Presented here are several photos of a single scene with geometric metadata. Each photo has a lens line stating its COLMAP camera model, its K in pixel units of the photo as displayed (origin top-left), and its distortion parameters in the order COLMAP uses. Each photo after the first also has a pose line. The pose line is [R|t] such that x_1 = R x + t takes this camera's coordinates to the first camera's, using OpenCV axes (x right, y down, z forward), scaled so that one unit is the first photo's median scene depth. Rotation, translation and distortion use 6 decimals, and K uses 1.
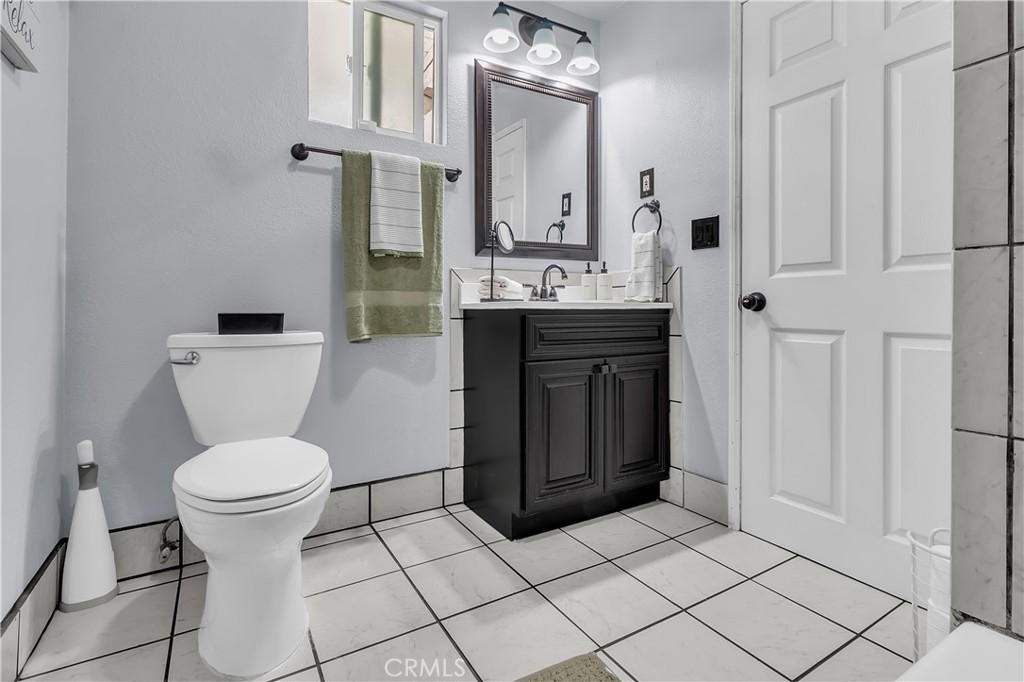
lens RADIAL K [[488.9, 0, 512.4], [0, 488.9, 310.0], [0, 0, 1]] dist [0.003014, 0.000501]
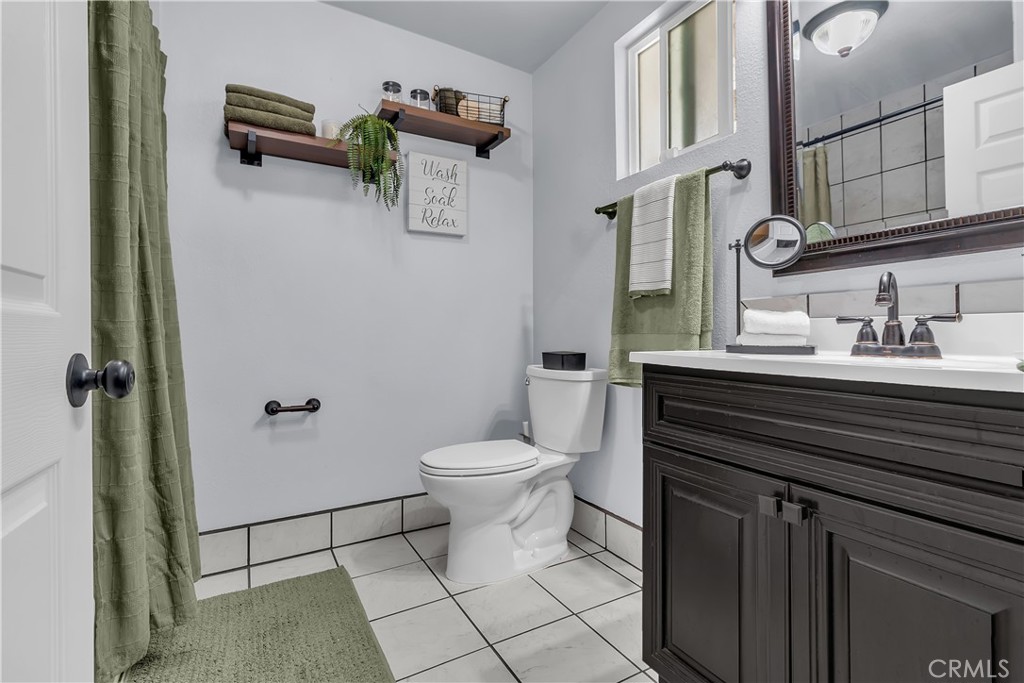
lens RADIAL K [[476.7, 0, 515.7], [0, 476.7, 331.0], [0, 0, 1]] dist [0.000825, 0.000224]
pose [[-0.025439, -0.001186, -0.999676, 0.624500], [-0.001488, 0.999998, -0.001149, -0.041955], [0.999675, 0.001458, -0.025441, 0.743480]]
